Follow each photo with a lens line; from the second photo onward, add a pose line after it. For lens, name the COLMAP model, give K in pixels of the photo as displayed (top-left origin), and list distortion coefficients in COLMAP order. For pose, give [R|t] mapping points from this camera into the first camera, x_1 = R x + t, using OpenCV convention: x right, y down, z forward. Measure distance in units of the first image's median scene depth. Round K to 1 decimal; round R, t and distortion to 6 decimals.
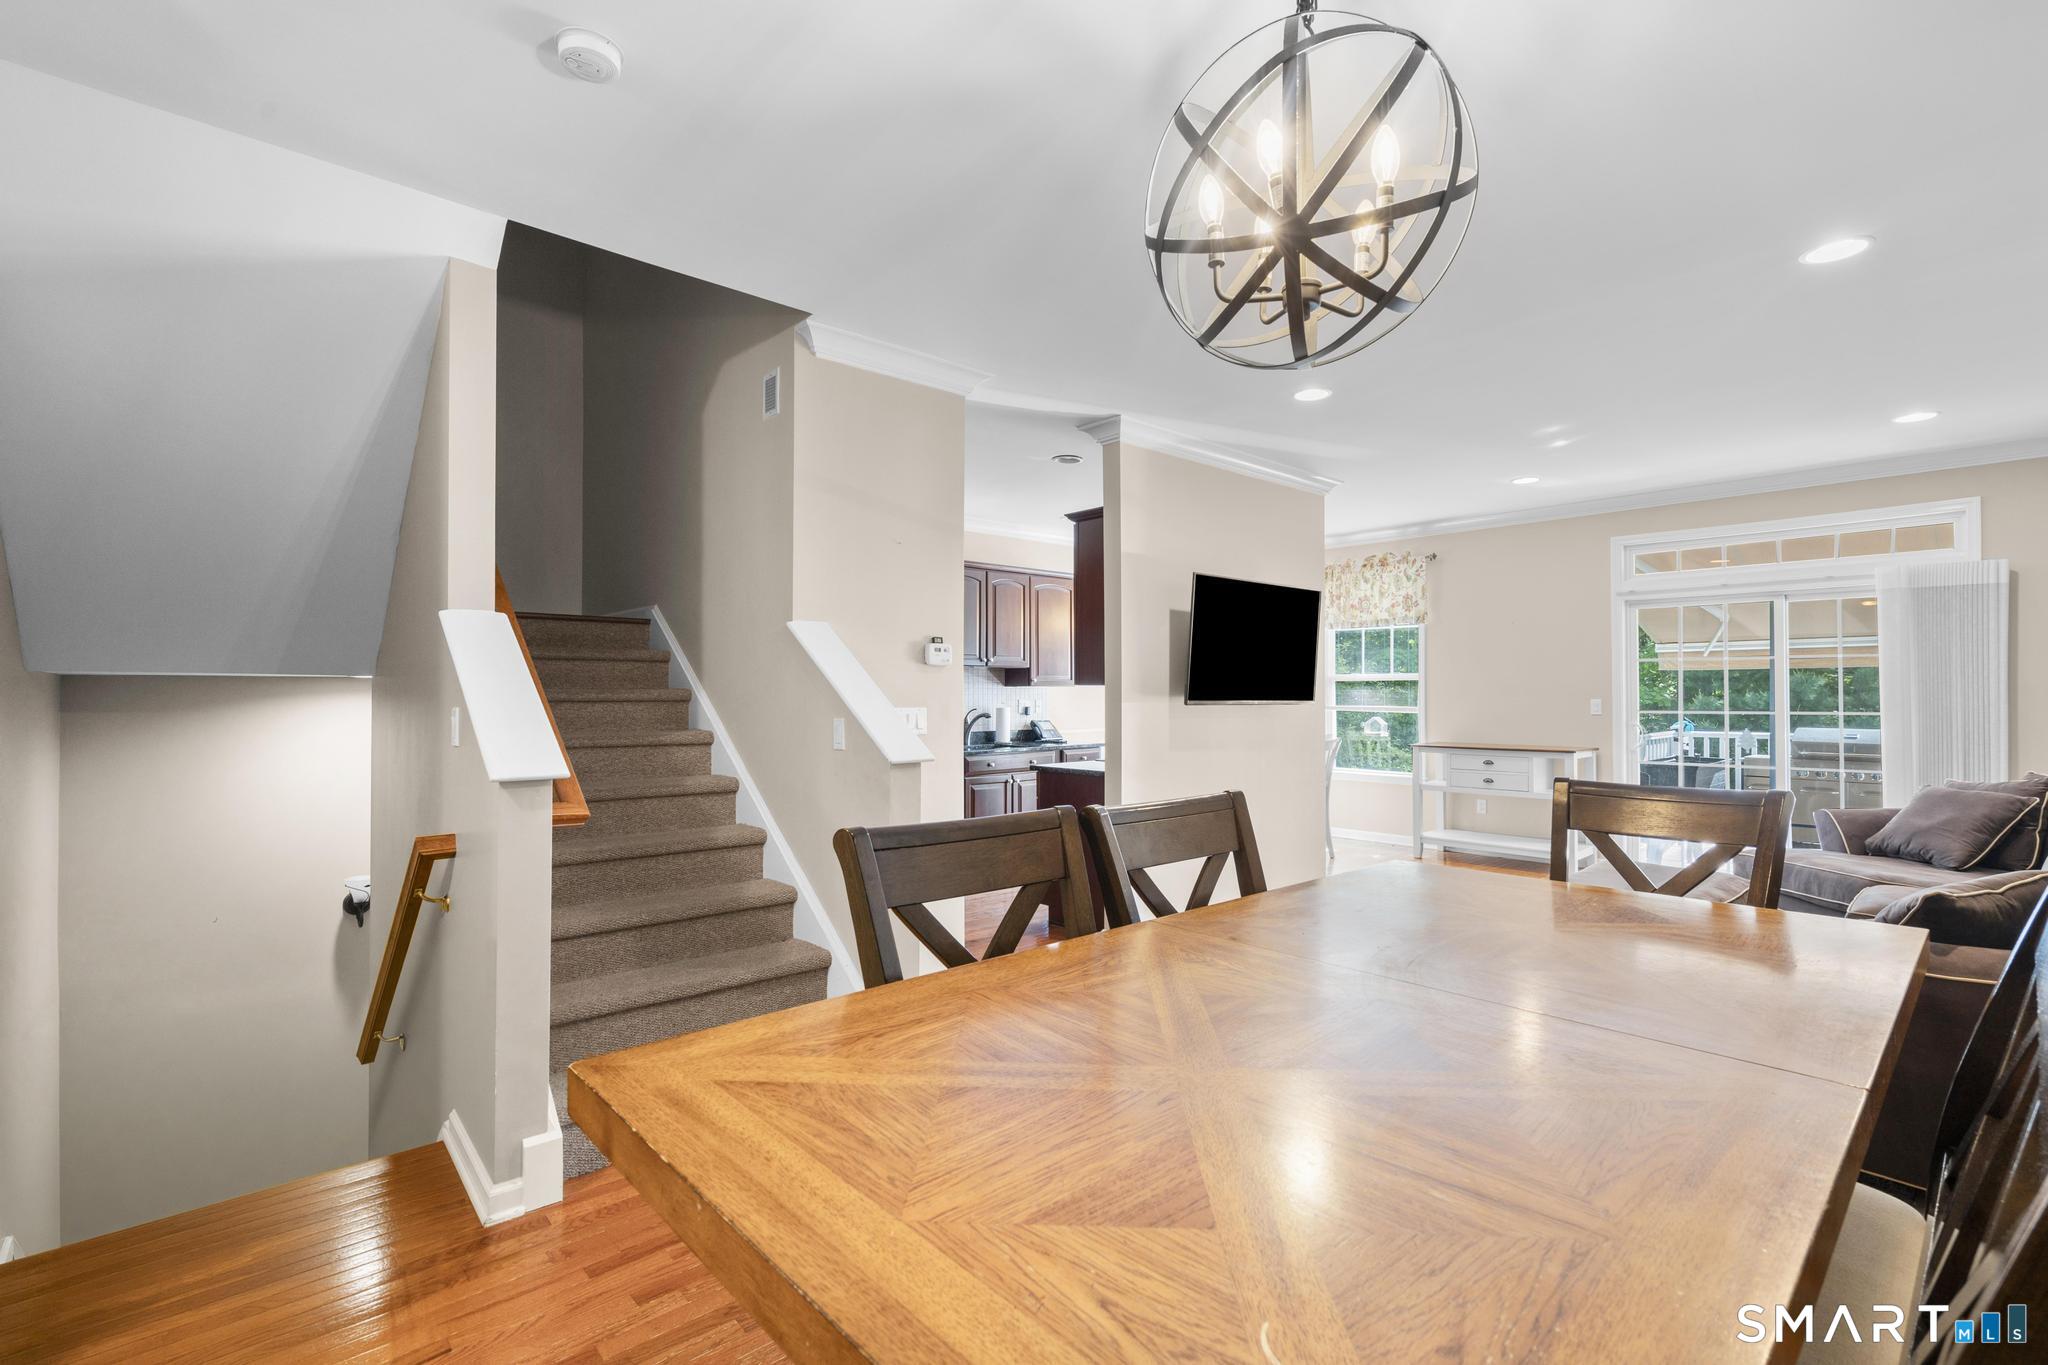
lens RADIAL K [[928.7, 0, 1021.4], [0, 928.7, 689.9], [0, 0, 1]] dist [-0.000750, 0.000116]
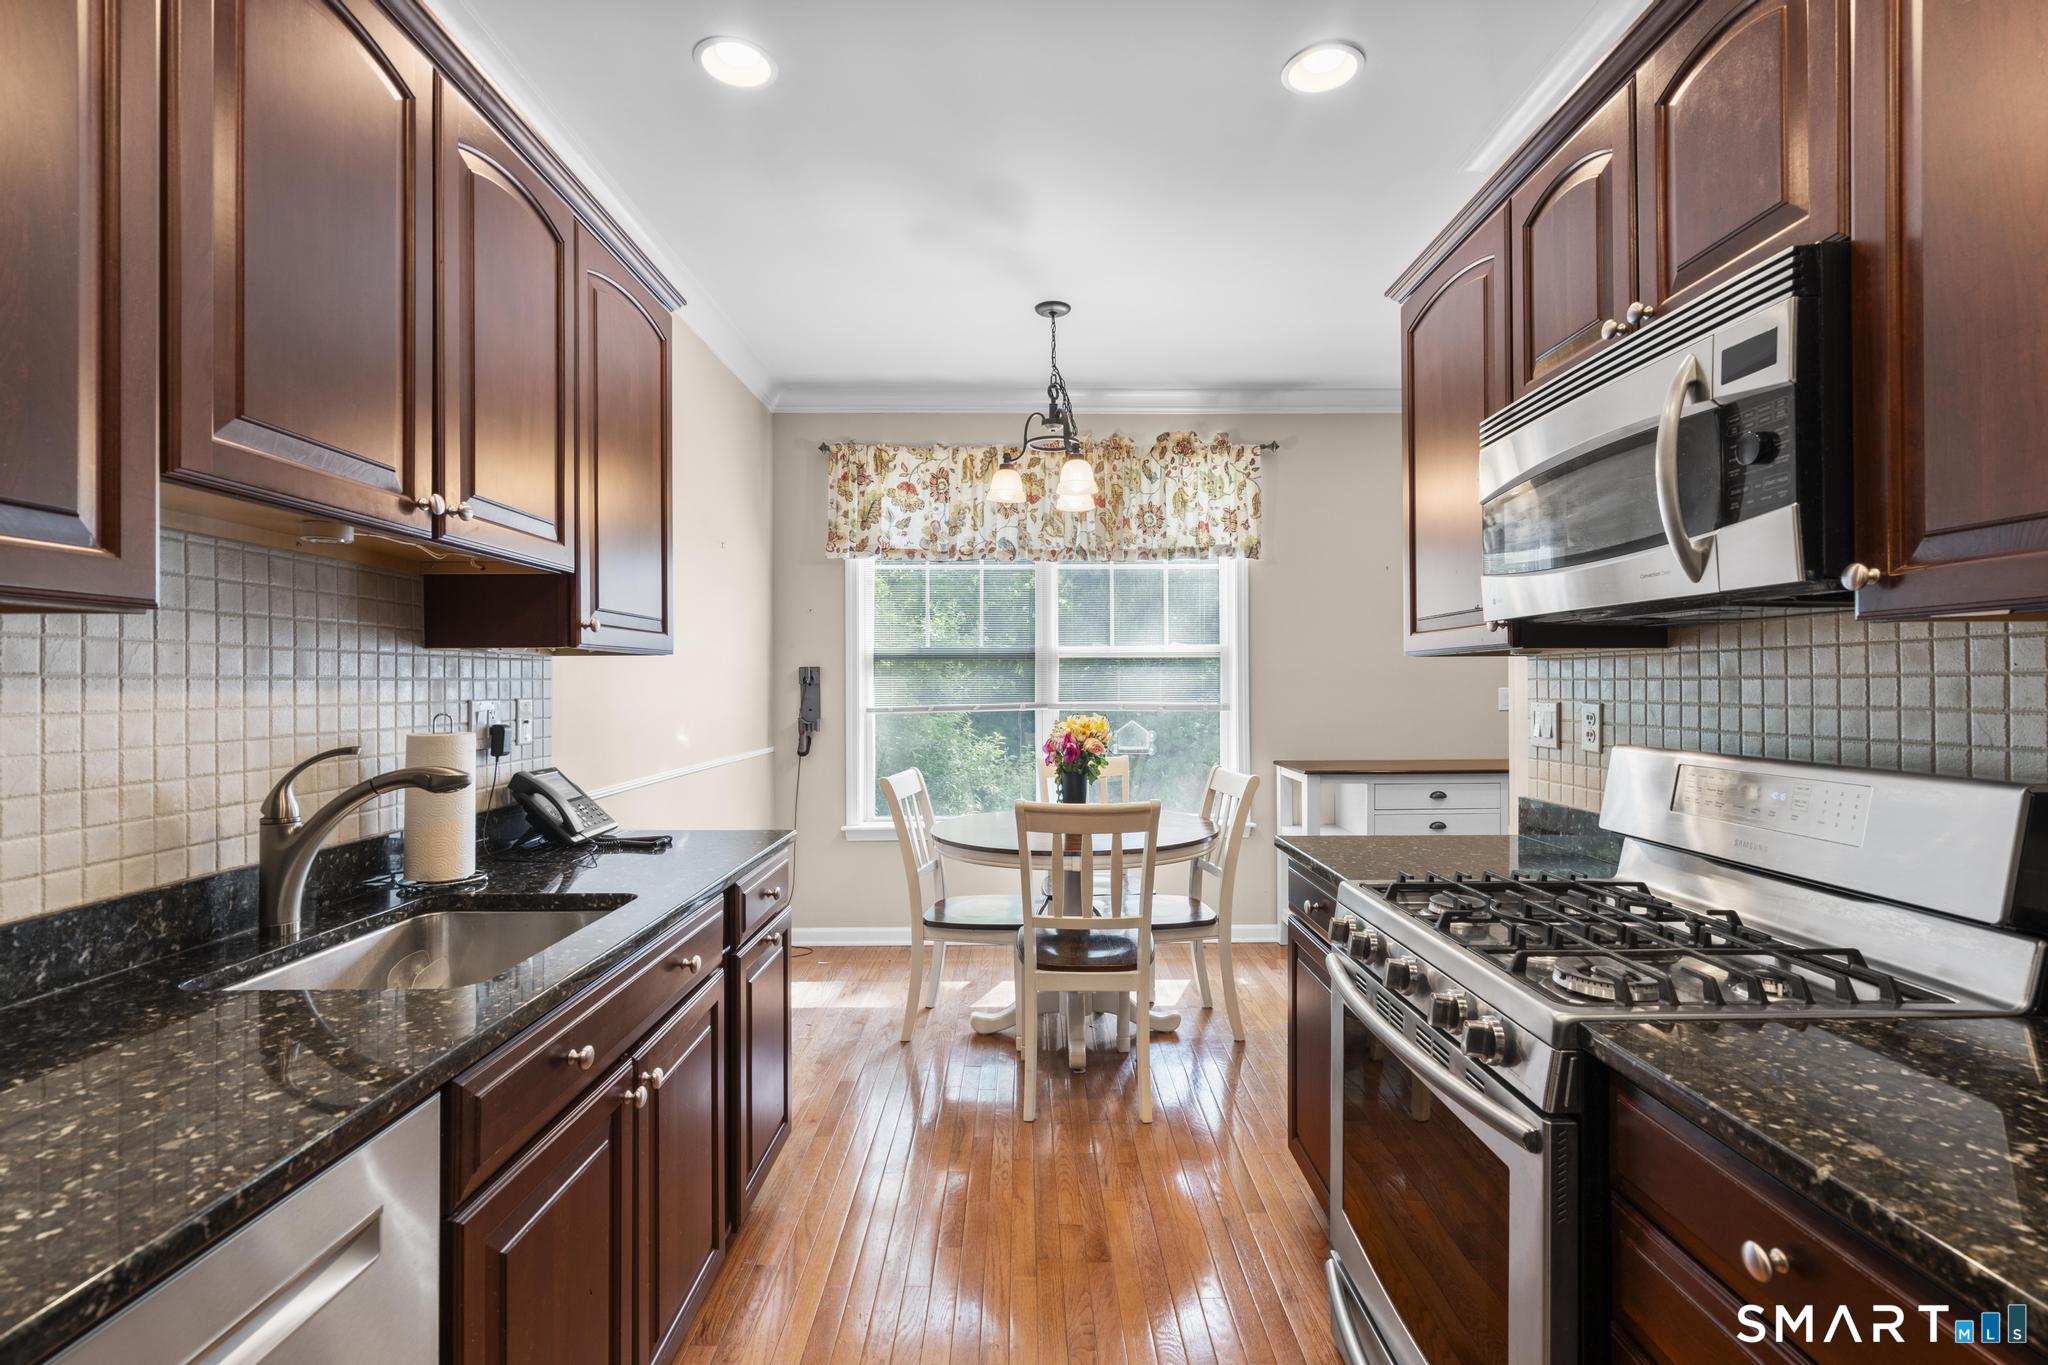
lens RADIAL K [[920.0, 0, 1033.4], [0, 920.0, 678.8], [0, 0, 1]] dist [0.000402, 0.000172]
pose [[0.660307, 0.003445, 0.750988, -0.094171], [-0.001457, 0.999993, -0.003306, 0.005690], [-0.750995, 0.001089, 0.660307, 0.717281]]
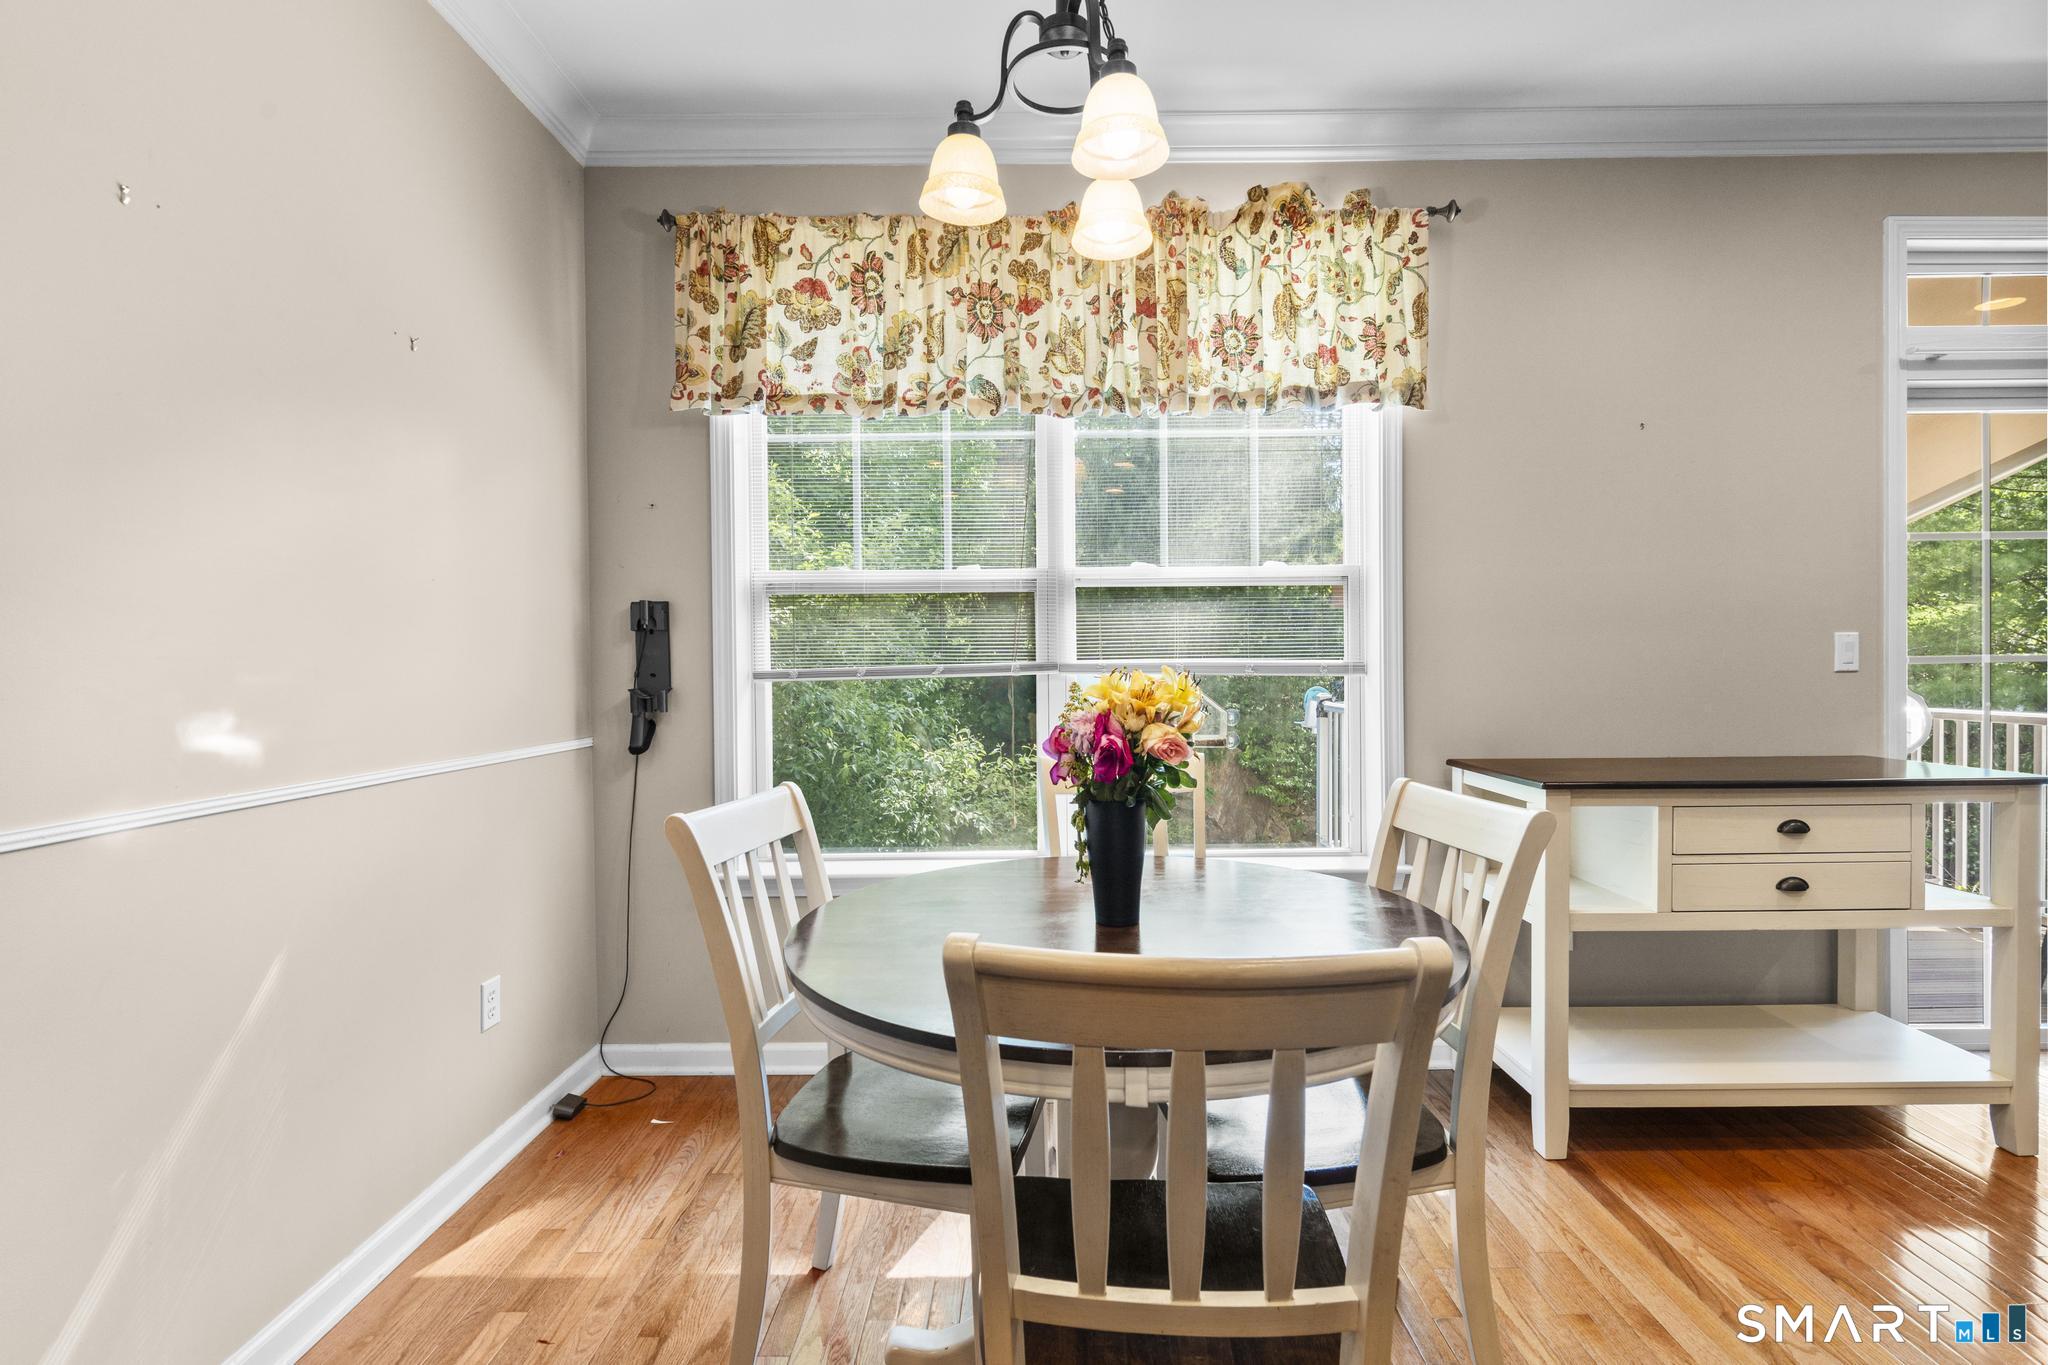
lens RADIAL K [[920.0, 0, 1033.4], [0, 920.0, 678.8], [0, 0, 1]] dist [0.000402, 0.000172]
pose [[0.670494, -0.014457, 0.741774, 0.090560], [0.002778, 0.999852, 0.016976, 0.019606], [-0.741910, -0.009322, 0.670435, 0.873115]]
